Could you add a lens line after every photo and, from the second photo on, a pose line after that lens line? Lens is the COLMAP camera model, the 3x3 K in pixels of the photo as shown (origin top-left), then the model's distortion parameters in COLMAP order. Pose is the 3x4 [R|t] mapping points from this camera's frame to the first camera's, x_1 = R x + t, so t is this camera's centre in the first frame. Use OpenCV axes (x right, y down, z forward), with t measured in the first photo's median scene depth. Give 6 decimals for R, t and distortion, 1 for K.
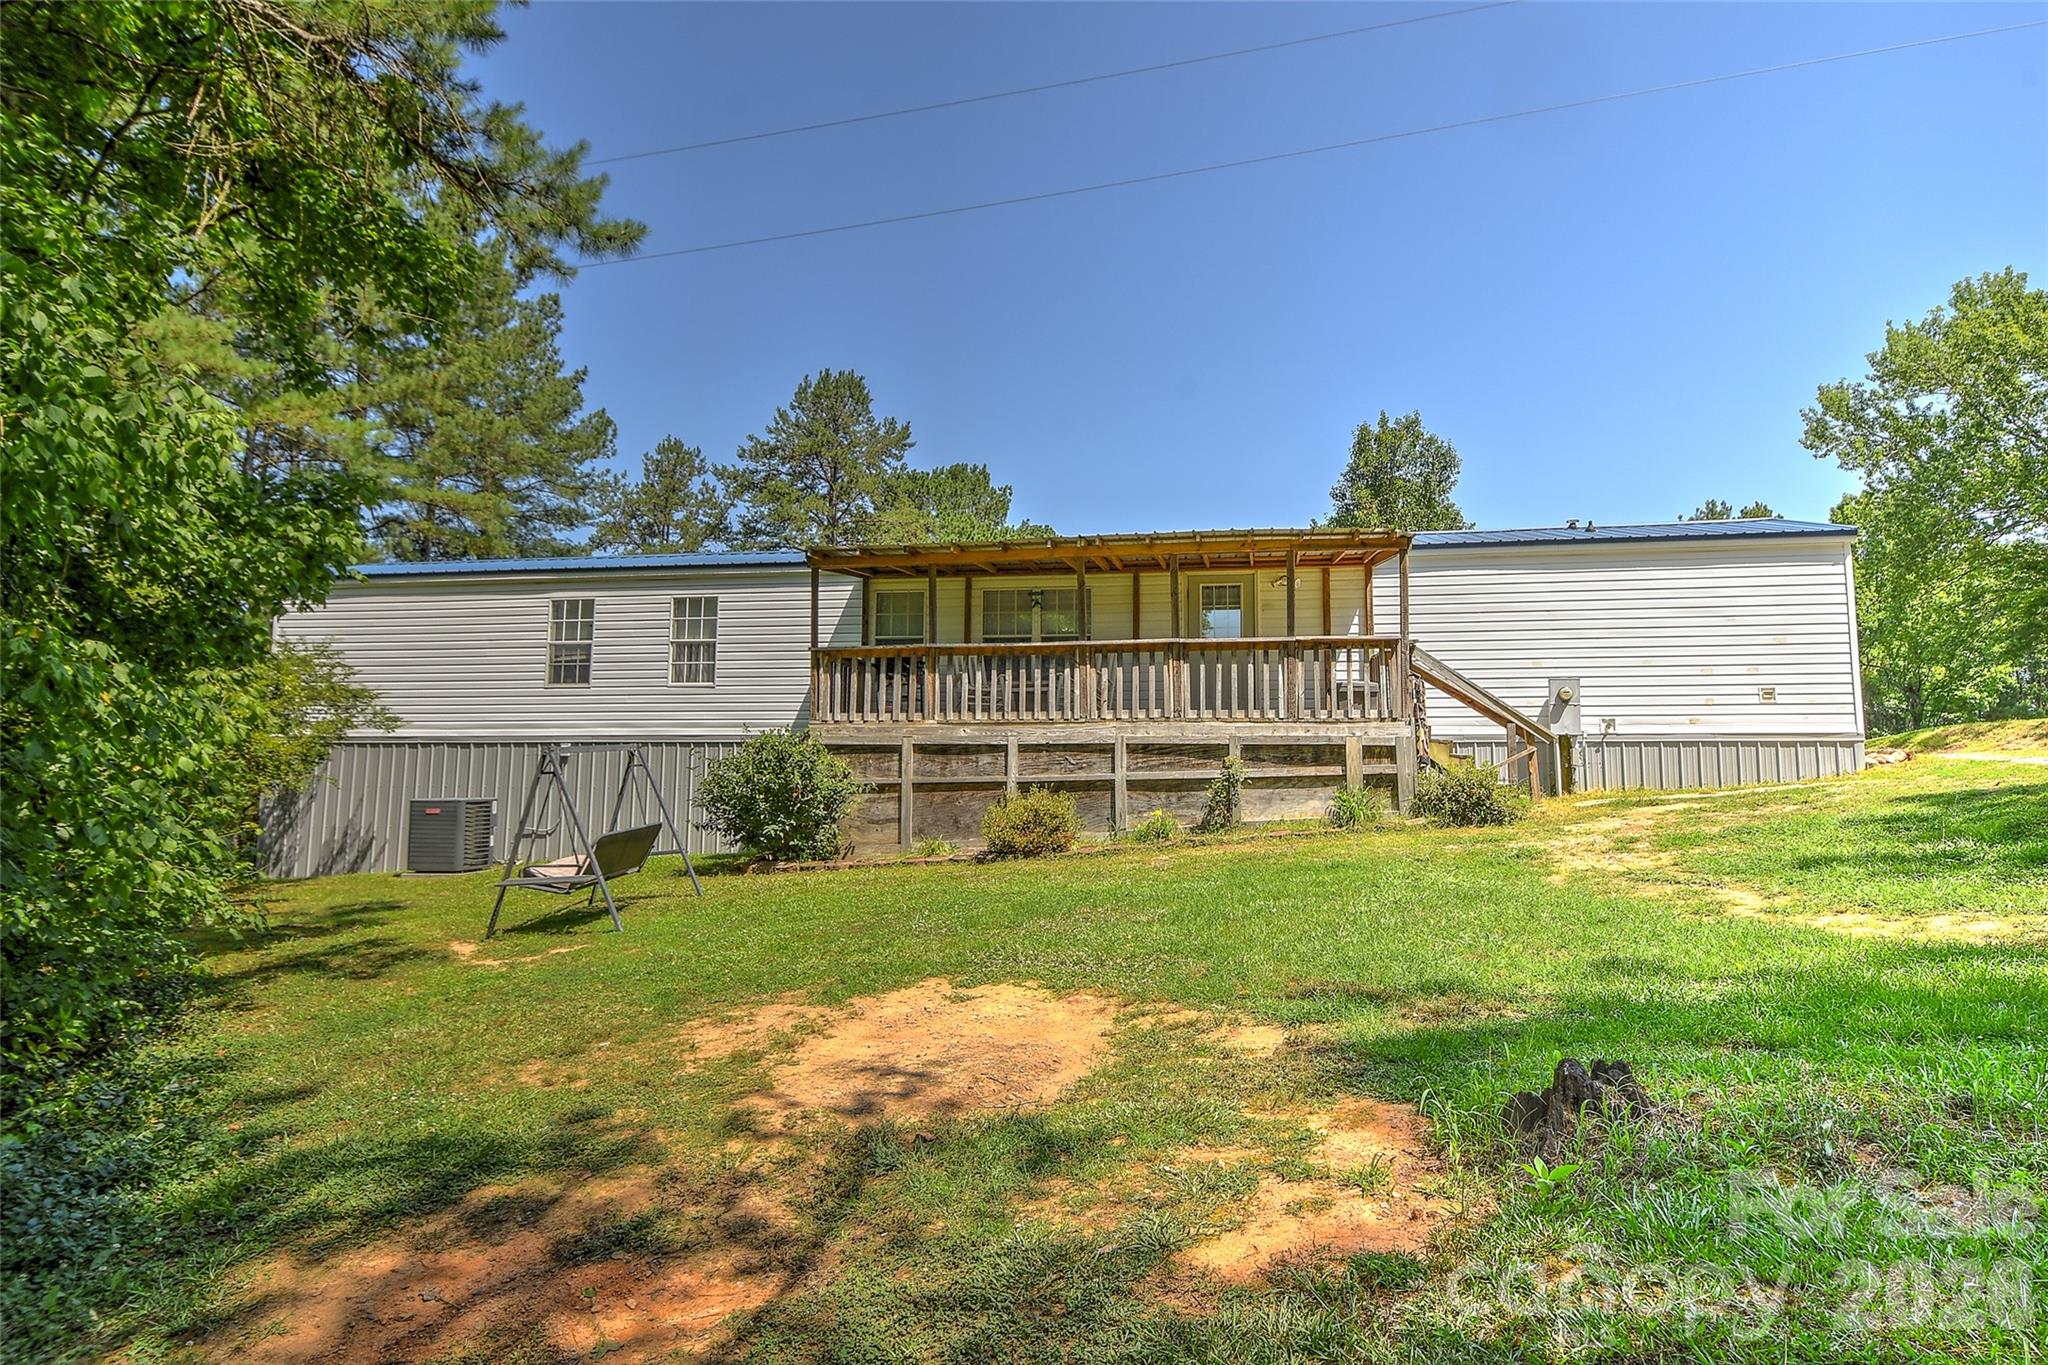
lens RADIAL K [[1184.1, 0, 1024.0], [0, 1184.1, 682.5], [0, 0, 1]] dist [0.003677, 0.000320]
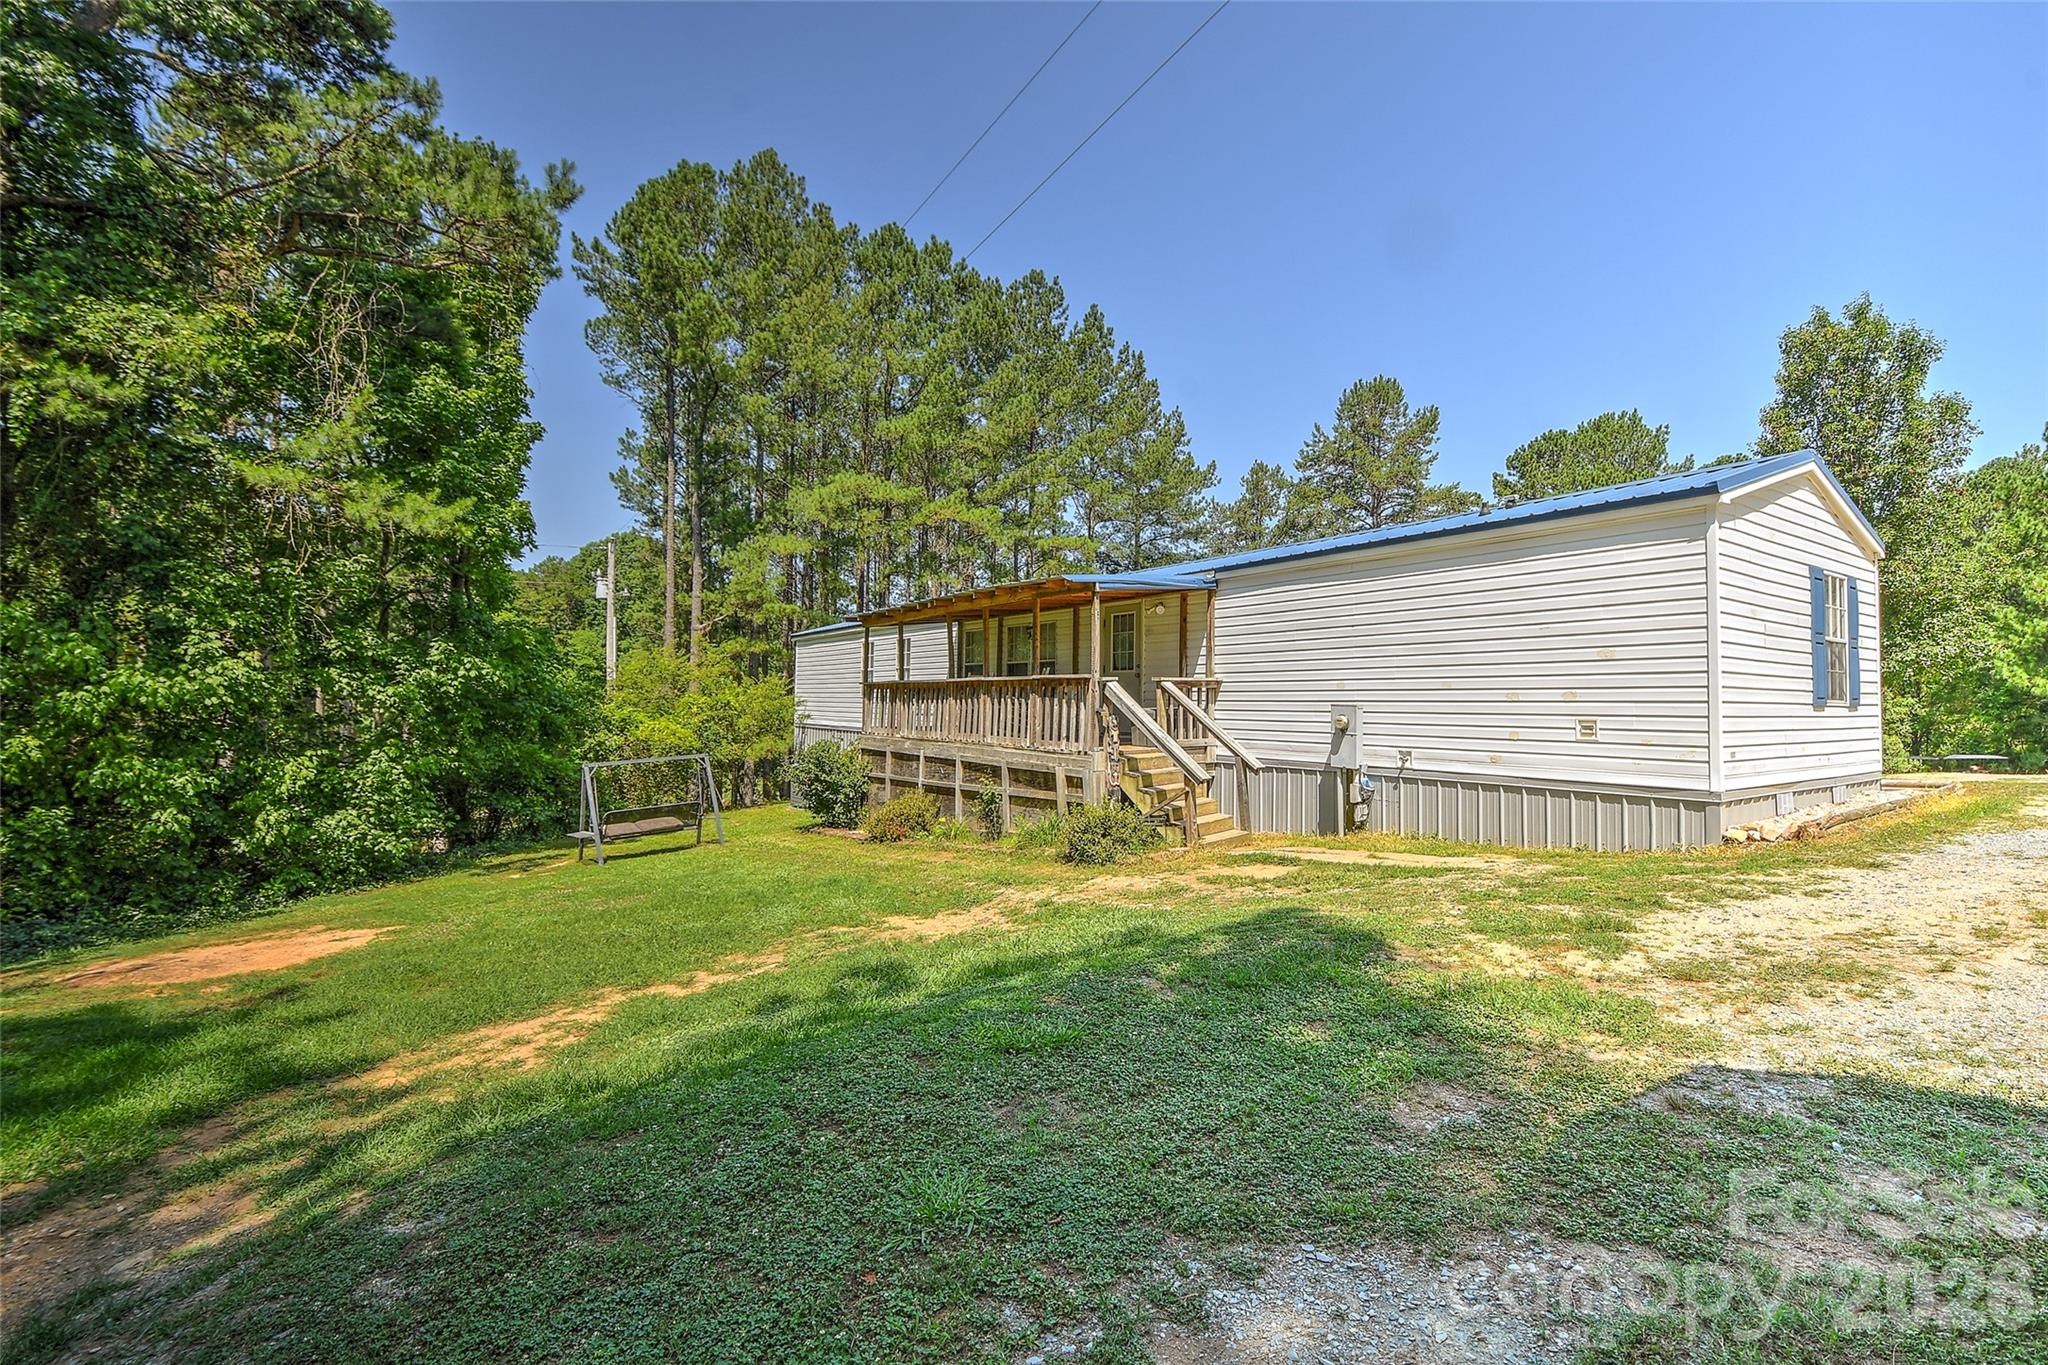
lens RADIAL K [[926.9, 0, 1024.0], [0, 926.9, 682.5], [0, 0, 1]] dist [0.000895, -0.017882]
pose [[0.684163, -0.013048, -0.729212, 0.810088], [0.059122, 0.997542, 0.037621, -0.060984], [0.726928, -0.068851, 0.683253, 0.359105]]
